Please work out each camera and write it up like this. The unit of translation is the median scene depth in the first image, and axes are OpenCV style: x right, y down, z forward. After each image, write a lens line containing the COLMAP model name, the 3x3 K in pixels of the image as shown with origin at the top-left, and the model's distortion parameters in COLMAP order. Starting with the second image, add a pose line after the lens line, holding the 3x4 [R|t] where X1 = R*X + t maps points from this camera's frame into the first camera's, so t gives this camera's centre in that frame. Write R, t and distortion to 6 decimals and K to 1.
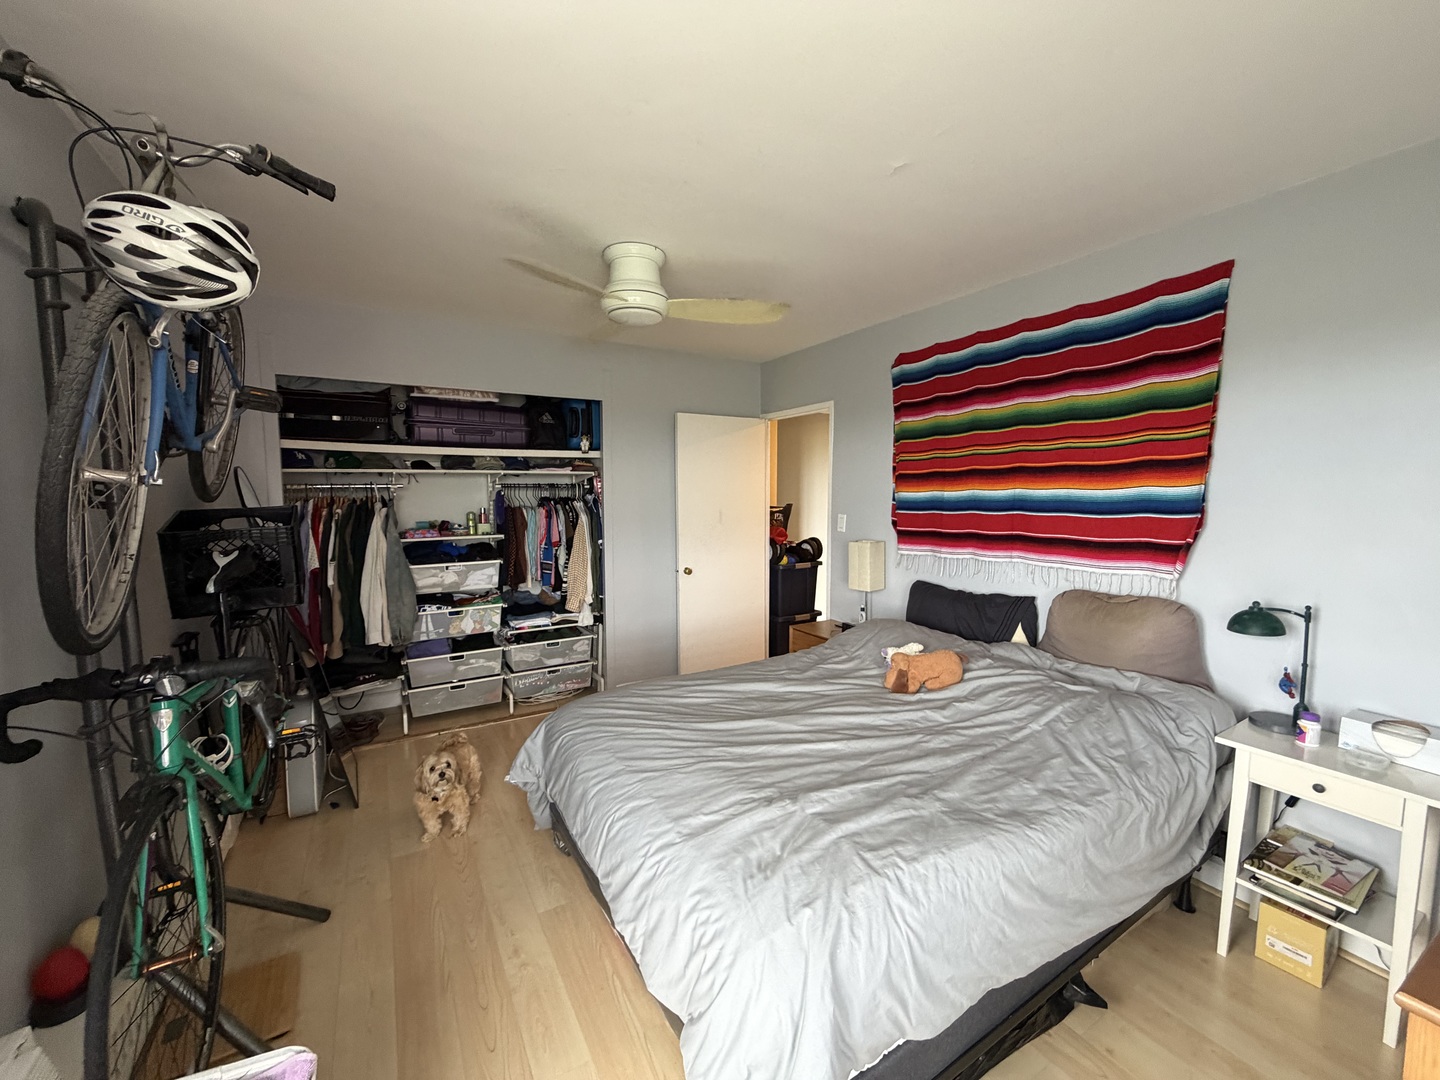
lens RADIAL K [[572.6, 0, 713.9], [0, 572.6, 539.0], [0, 0, 1]] dist [-0.000935, -0.000571]
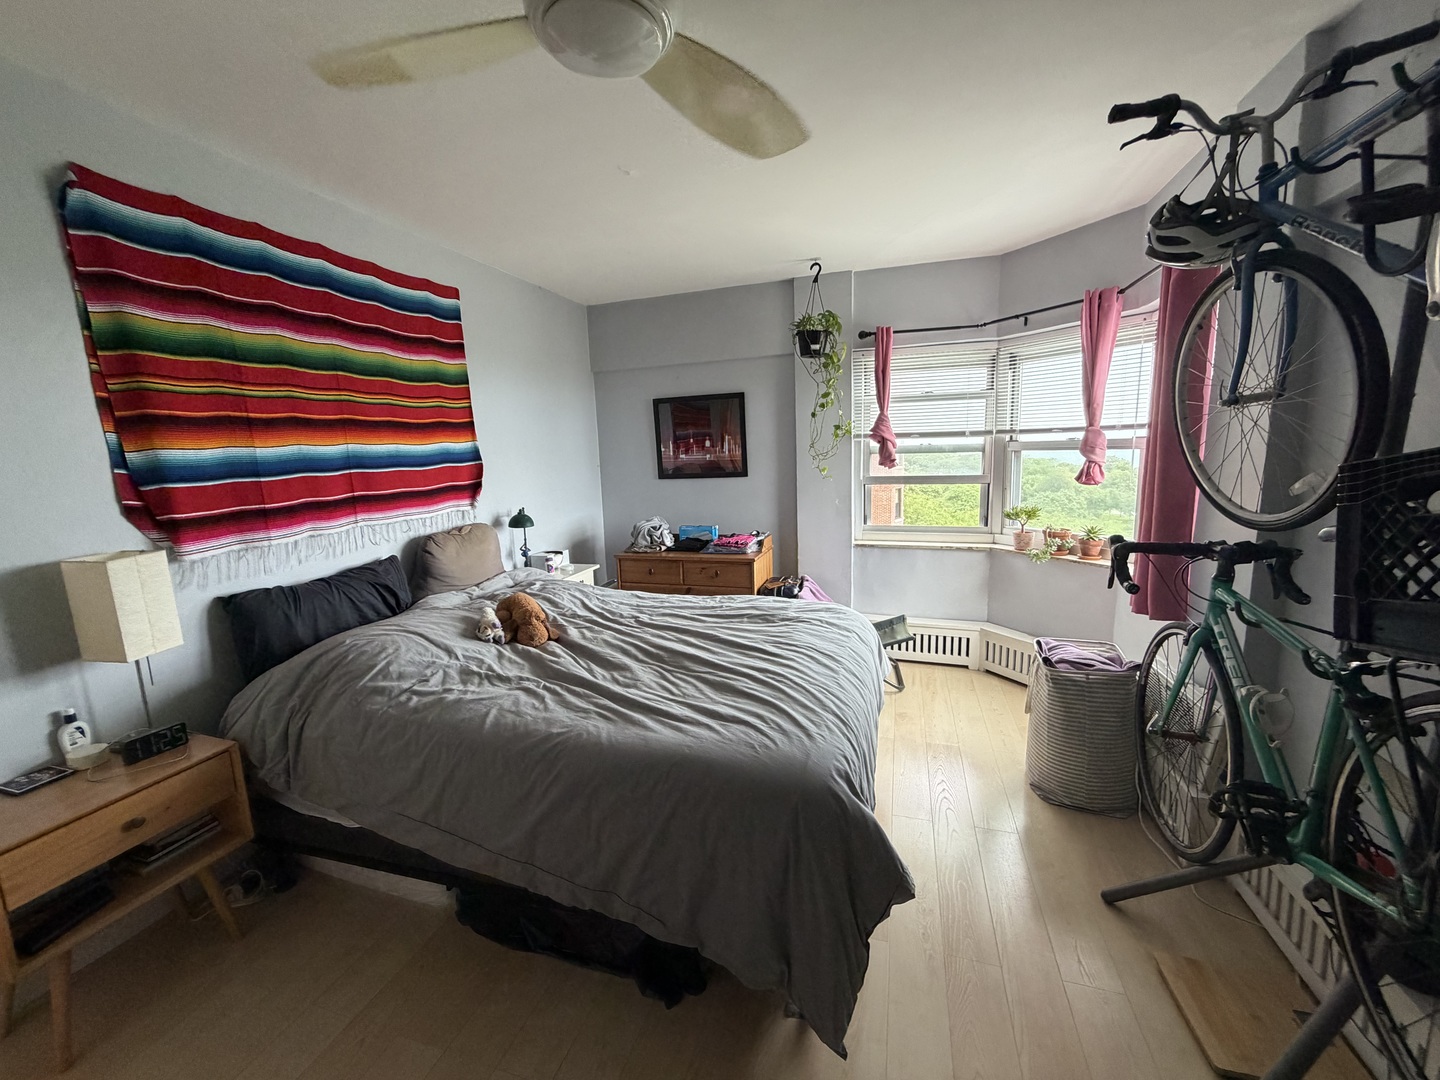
lens RADIAL K [[572.6, 0, 713.9], [0, 572.6, 539.0], [0, 0, 1]] dist [-0.000935, -0.000571]
pose [[-0.670916, -0.095402, 0.735371, -0.538918], [0.093337, 0.972937, 0.211379, -0.083532], [-0.735636, 0.210455, -0.643855, 1.245173]]
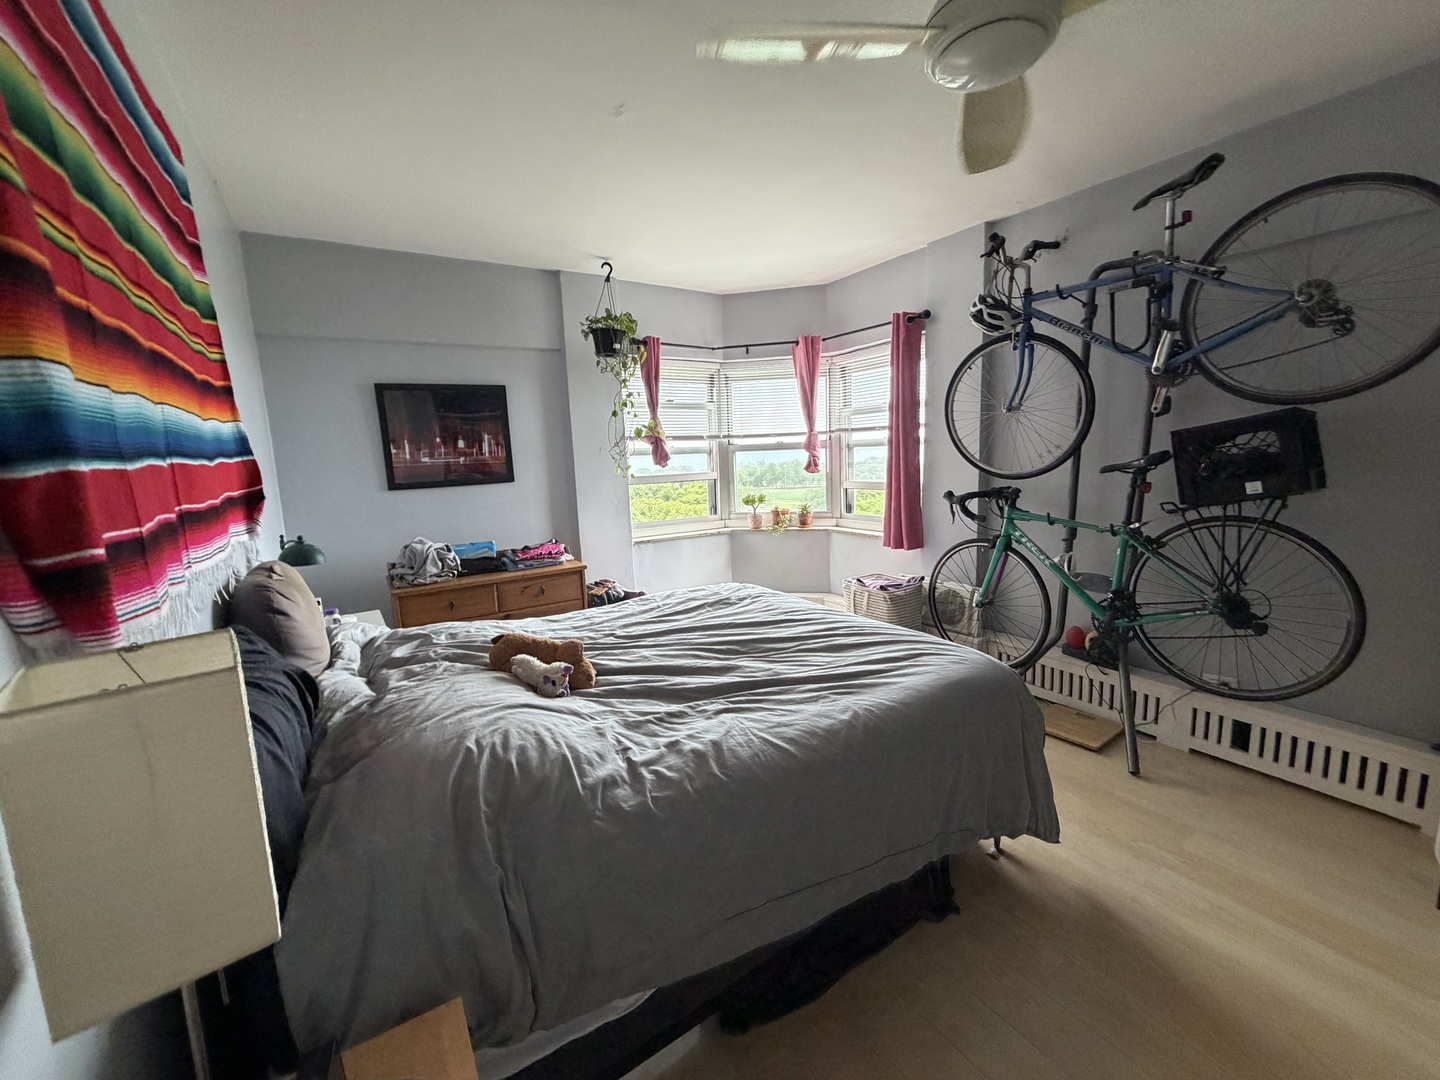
lens RADIAL K [[572.6, 0, 713.9], [0, 572.6, 539.0], [0, 0, 1]] dist [-0.000935, -0.000571]
pose [[-0.998232, 0.042948, -0.041086, 0.150194], [0.032270, 0.972141, 0.232164, -0.080085], [0.049913, 0.230428, -0.971808, 1.525752]]
